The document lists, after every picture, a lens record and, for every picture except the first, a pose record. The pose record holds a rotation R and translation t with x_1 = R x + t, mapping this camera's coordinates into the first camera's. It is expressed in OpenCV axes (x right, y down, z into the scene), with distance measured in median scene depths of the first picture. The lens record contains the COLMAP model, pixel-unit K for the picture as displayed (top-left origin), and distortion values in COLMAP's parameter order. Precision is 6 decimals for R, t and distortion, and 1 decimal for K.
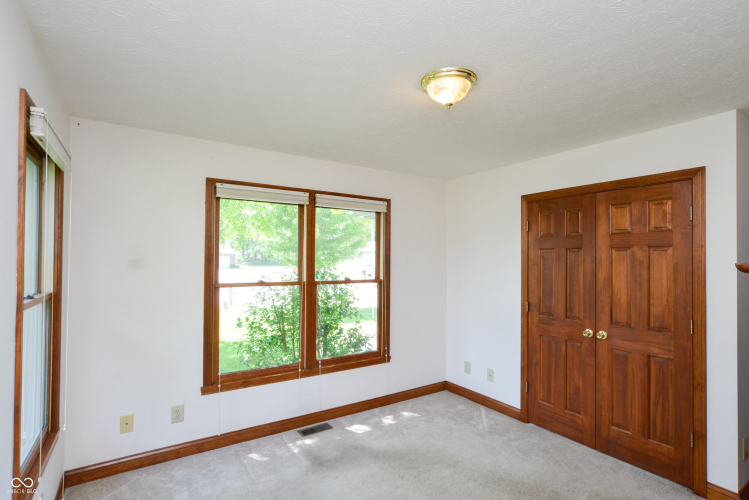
lens RADIAL K [[370.8, 0, 381.3], [0, 370.8, 254.5], [0, 0, 1]] dist [-0.025776, 0.016402]
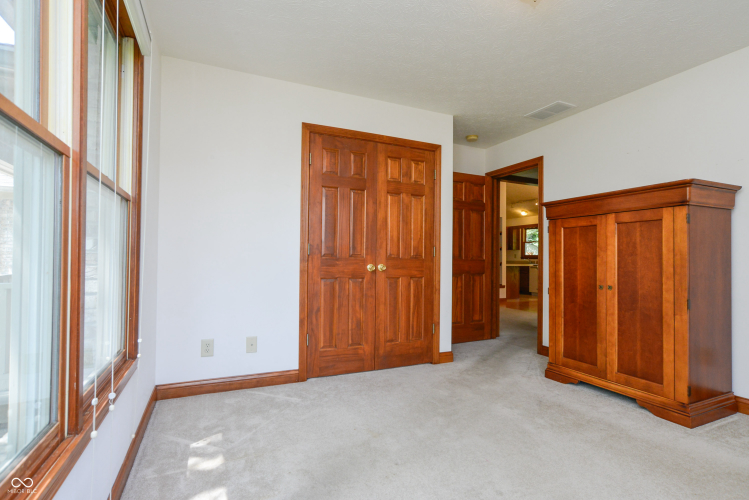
lens RADIAL K [[370.8, 0, 381.3], [0, 370.8, 254.5], [0, 0, 1]] dist [-0.025776, 0.016402]
pose [[0.157618, 0.005698, 0.987484, -0.515541], [-0.021417, 0.999768, -0.002350, 0.171959], [-0.987268, -0.020779, 0.157704, 0.776589]]
